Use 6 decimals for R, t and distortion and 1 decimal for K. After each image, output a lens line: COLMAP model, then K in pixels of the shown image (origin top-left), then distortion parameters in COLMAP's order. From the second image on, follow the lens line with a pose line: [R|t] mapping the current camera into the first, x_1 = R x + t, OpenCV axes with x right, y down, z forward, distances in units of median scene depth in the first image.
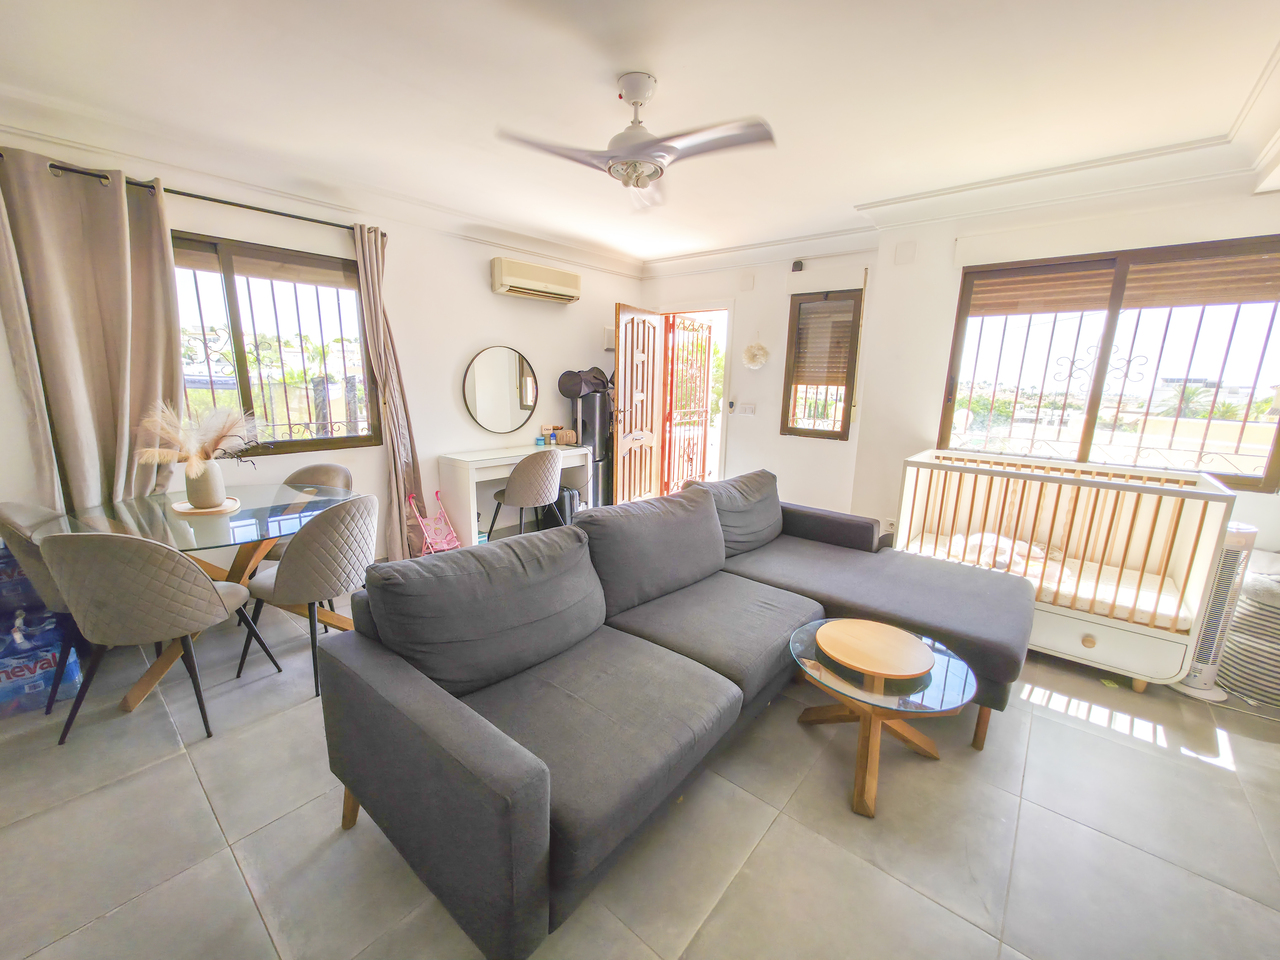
lens RADIAL K [[511.7, 0, 643.9], [0, 511.7, 486.1], [0, 0, 1]] dist [-0.002137, 0.001081]
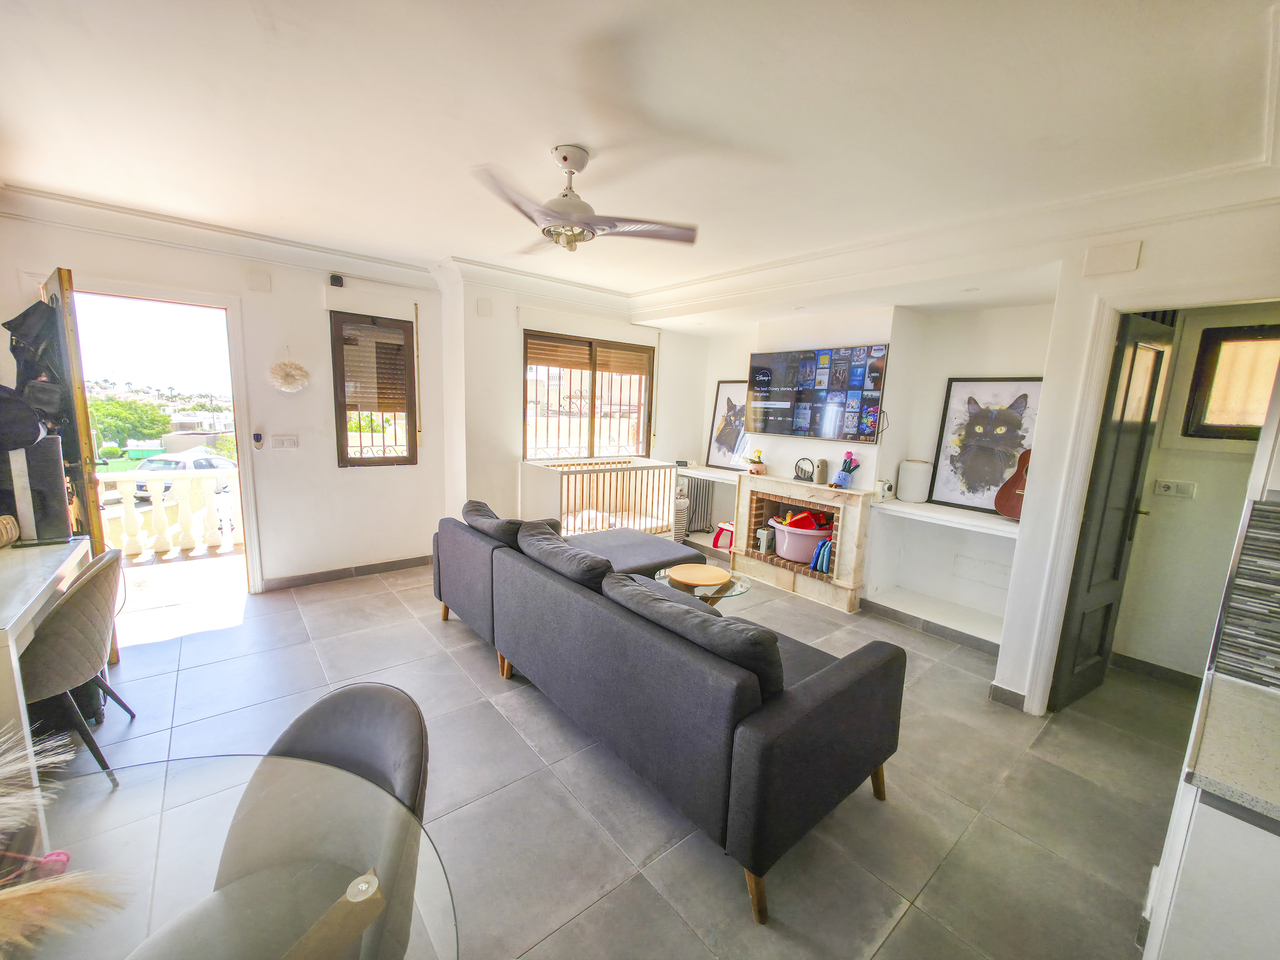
lens RADIAL K [[511.7, 0, 645.7], [0, 511.7, 484.9], [0, 0, 1]] dist [-0.002137, 0.001081]
pose [[0.173366, -0.163894, 0.971125, -0.738303], [0.168546, 0.976446, 0.134704, -0.149905], [-0.970328, 0.140326, 0.196906, 0.476983]]
